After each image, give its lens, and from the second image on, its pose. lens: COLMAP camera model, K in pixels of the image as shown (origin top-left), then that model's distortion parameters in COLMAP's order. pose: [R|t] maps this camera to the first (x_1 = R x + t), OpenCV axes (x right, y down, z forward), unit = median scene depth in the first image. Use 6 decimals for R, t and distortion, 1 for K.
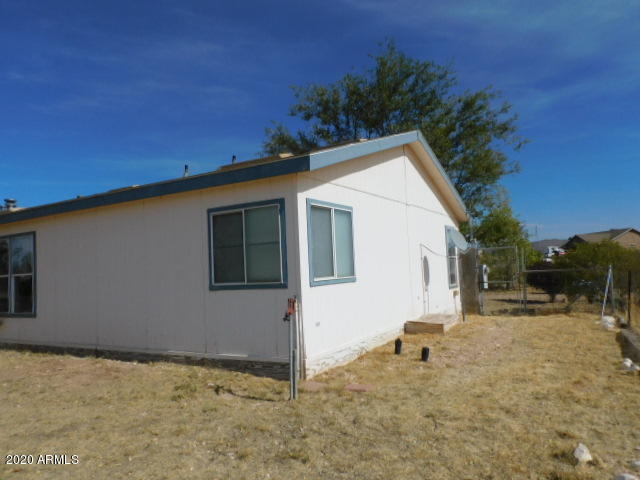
lens RADIAL K [[452.6, 0, 323.6], [0, 452.6, 238.6], [0, 0, 1]] dist [-0.008097, -0.004078]
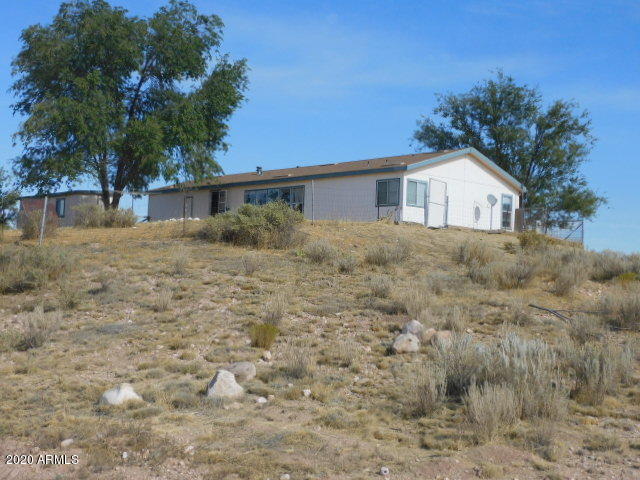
lens RADIAL K [[932.1, 0, 320.0], [0, 932.1, 240.0], [0, 0, 1]] dist [-0.019155, -0.013383]
pose [[0.955664, 0.063636, -0.287501, 0.782811], [-0.060793, 0.997973, 0.018817, 0.156861], [0.288116, -0.000504, 0.957595, -3.299241]]
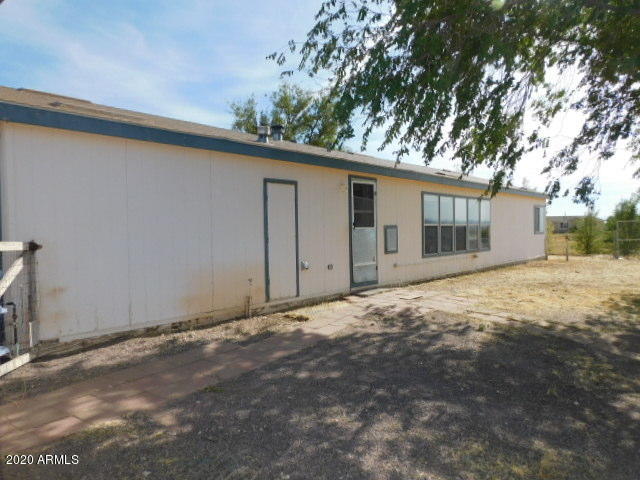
lens RADIAL K [[452.6, 0, 323.6], [0, 452.6, 238.6], [0, 0, 1]] dist [-0.008097, -0.004078]
pose [[0.200794, 0.030833, 0.979148, -2.335447], [-0.046483, 0.998679, -0.021916, 0.192977], [-0.978530, -0.041113, 0.201962, 1.235440]]
